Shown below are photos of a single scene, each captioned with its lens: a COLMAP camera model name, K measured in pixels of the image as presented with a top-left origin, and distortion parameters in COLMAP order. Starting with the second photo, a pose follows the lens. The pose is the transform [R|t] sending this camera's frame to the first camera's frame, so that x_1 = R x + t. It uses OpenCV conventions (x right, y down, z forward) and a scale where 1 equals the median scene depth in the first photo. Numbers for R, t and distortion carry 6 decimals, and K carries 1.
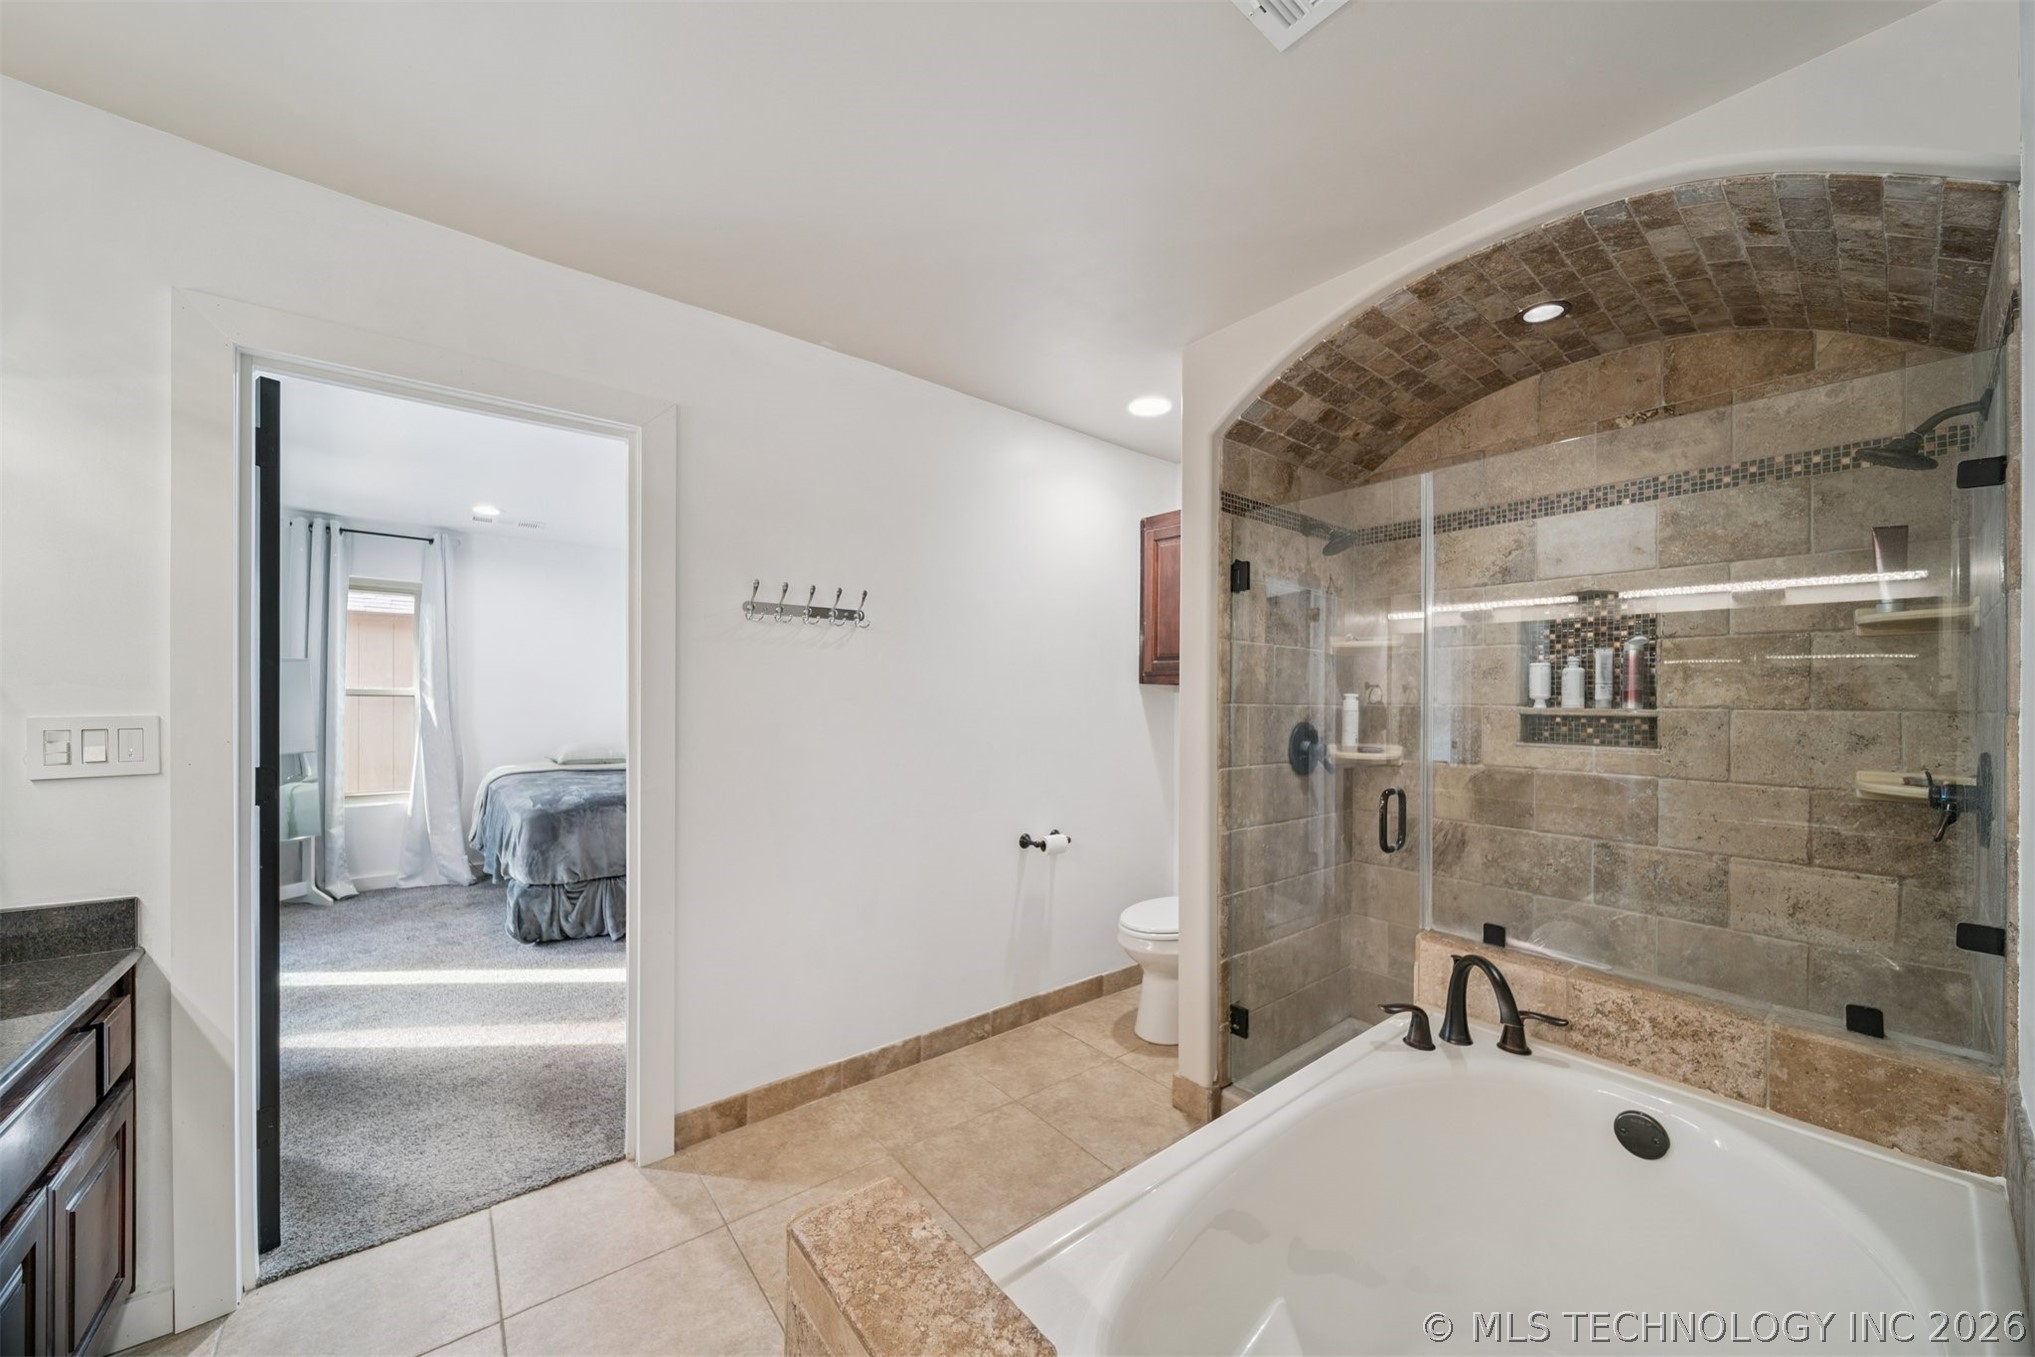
lens RADIAL K [[723.2, 0, 1024.6], [0, 723.2, 703.8], [0, 0, 1]] dist [0.001716, -0.001071]
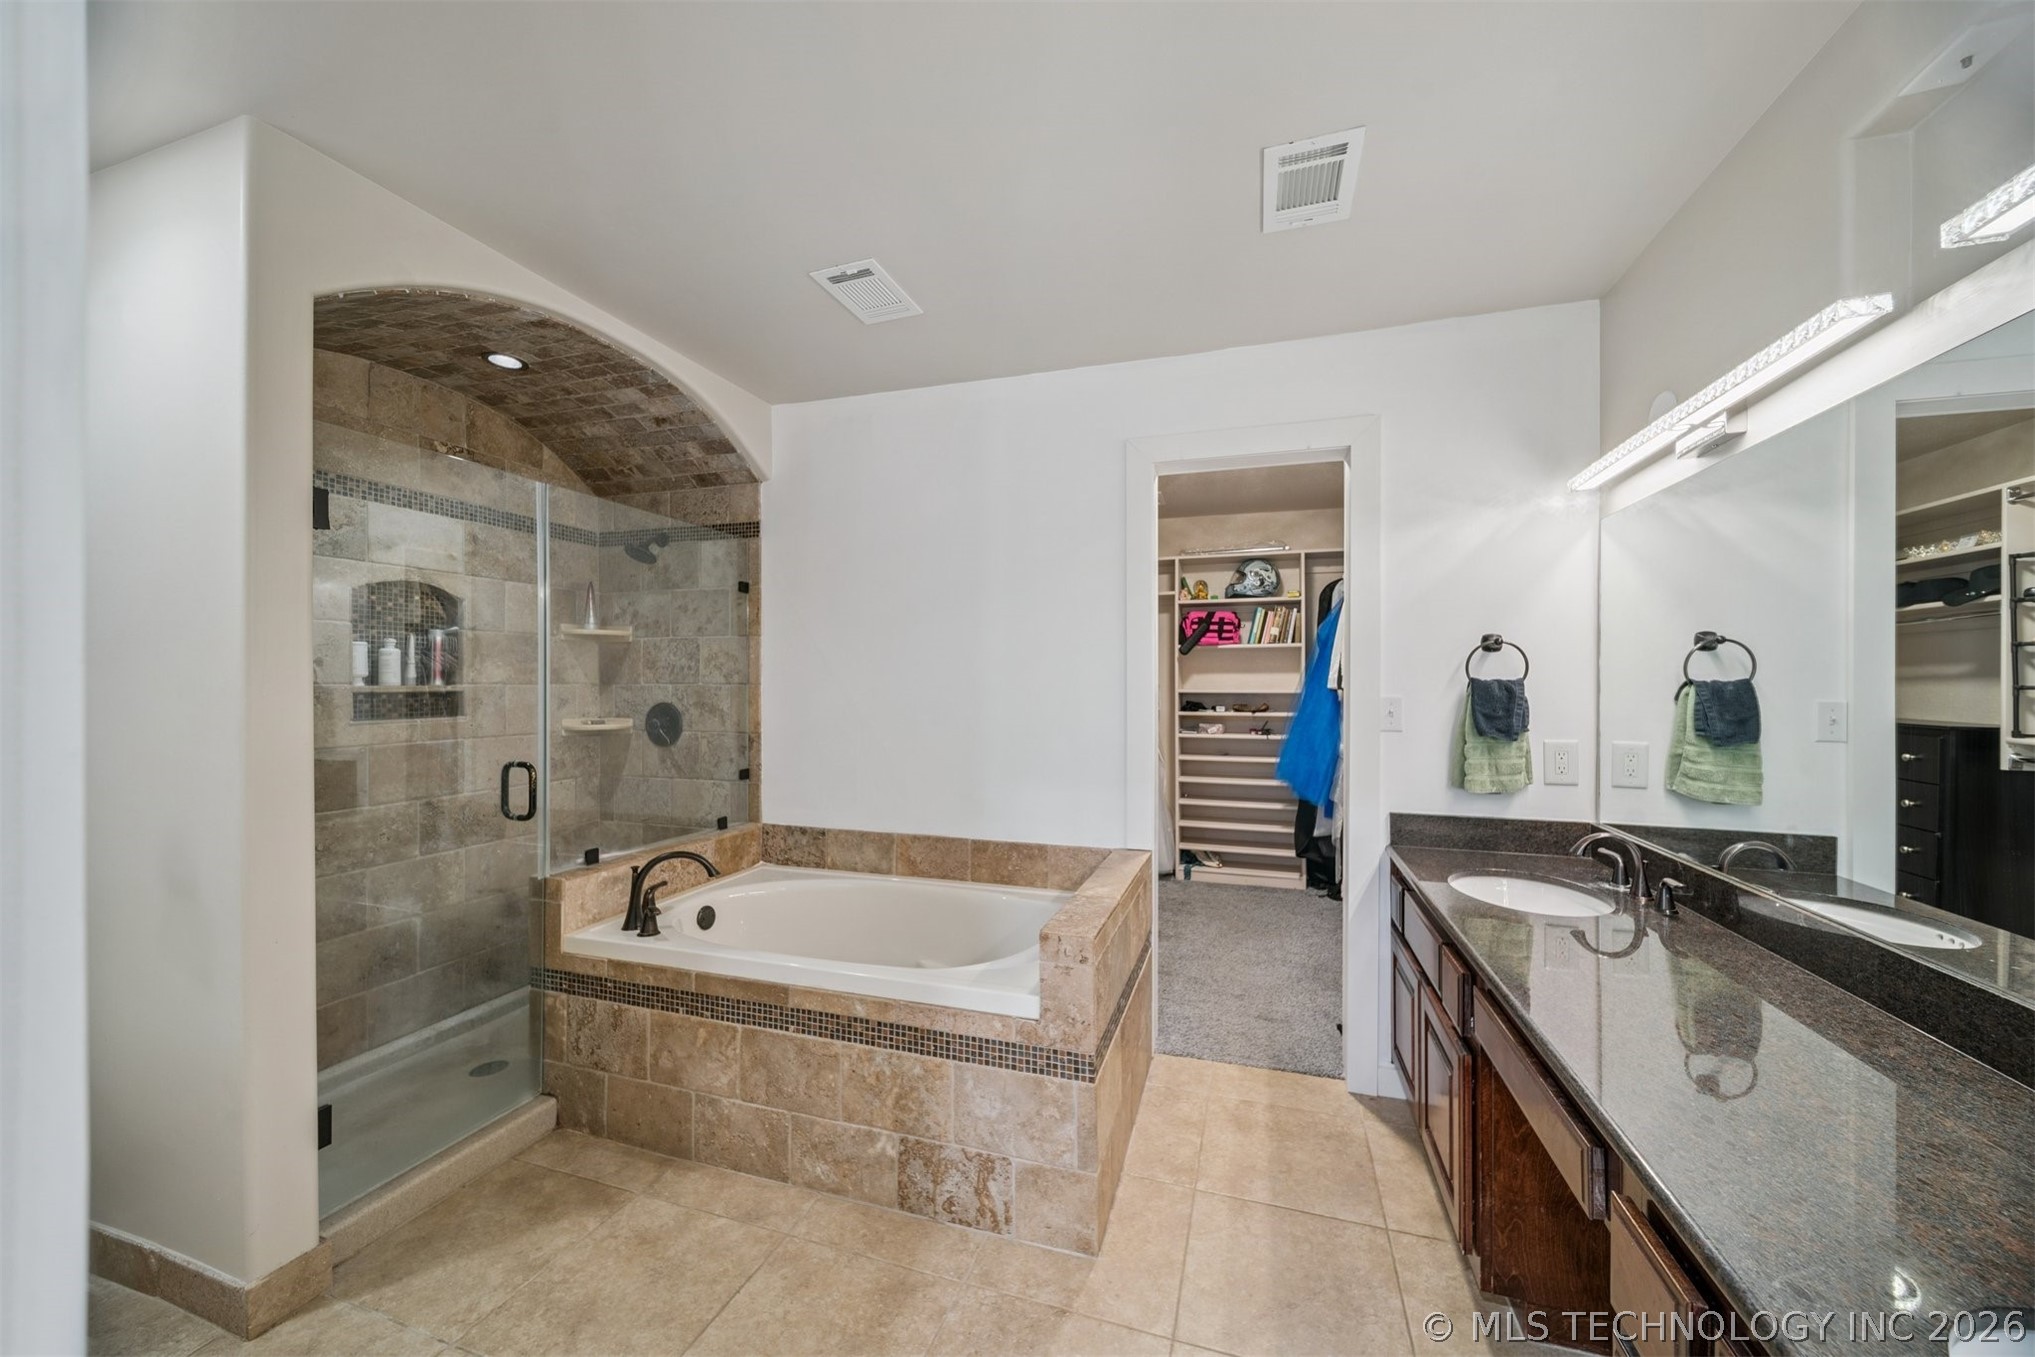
lens RADIAL K [[723.2, 0, 1030.5], [0, 723.2, 675.0], [0, 0, 1]] dist [0.001716, -0.001071]
pose [[-0.539222, -0.000590, 0.842164, -0.706799], [0.002298, 0.999995, 0.002172, -0.010523], [-0.842161, 0.003106, -0.539218, 0.819184]]
